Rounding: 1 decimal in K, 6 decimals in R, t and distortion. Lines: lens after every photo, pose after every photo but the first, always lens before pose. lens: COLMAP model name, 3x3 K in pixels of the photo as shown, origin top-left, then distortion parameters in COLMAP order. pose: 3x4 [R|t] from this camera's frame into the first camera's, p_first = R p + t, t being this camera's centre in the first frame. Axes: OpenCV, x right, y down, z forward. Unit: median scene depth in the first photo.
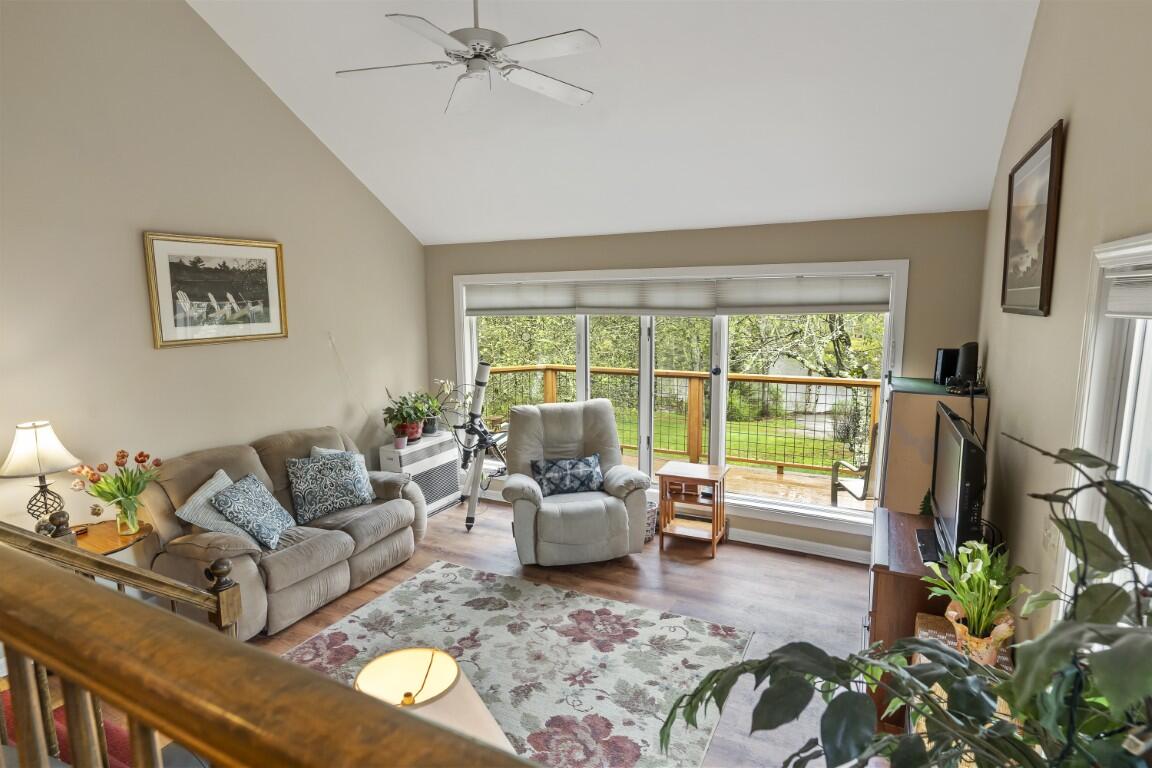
lens RADIAL K [[642.9, 0, 565.9], [0, 642.9, 383.4], [0, 0, 1]] dist [0.005705, -0.000765]
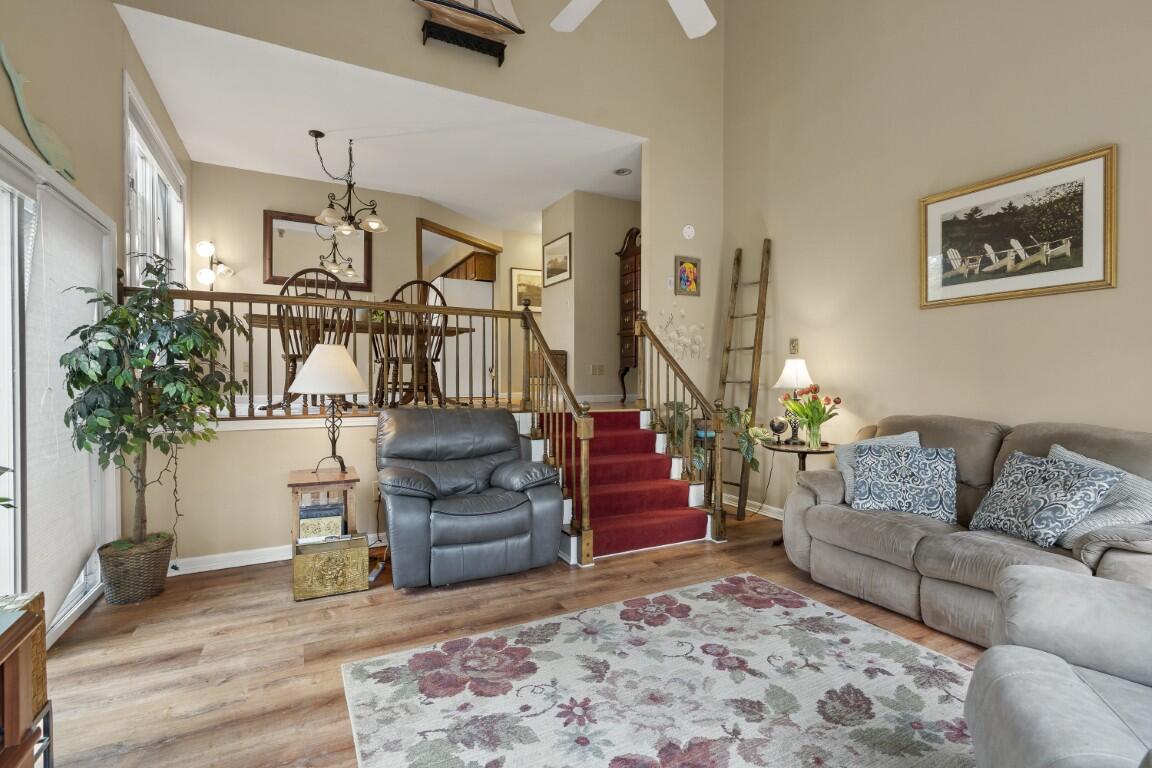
lens RADIAL K [[527.5, 0, 574.3], [0, 527.5, 382.7], [0, 0, 1]] dist [0.001161, -0.001192]
pose [[-0.575909, 0.018146, -0.817313, 0.394015], [-0.114037, 0.988196, 0.102295, 0.041420], [0.809521, 0.152117, -0.567041, 1.034744]]
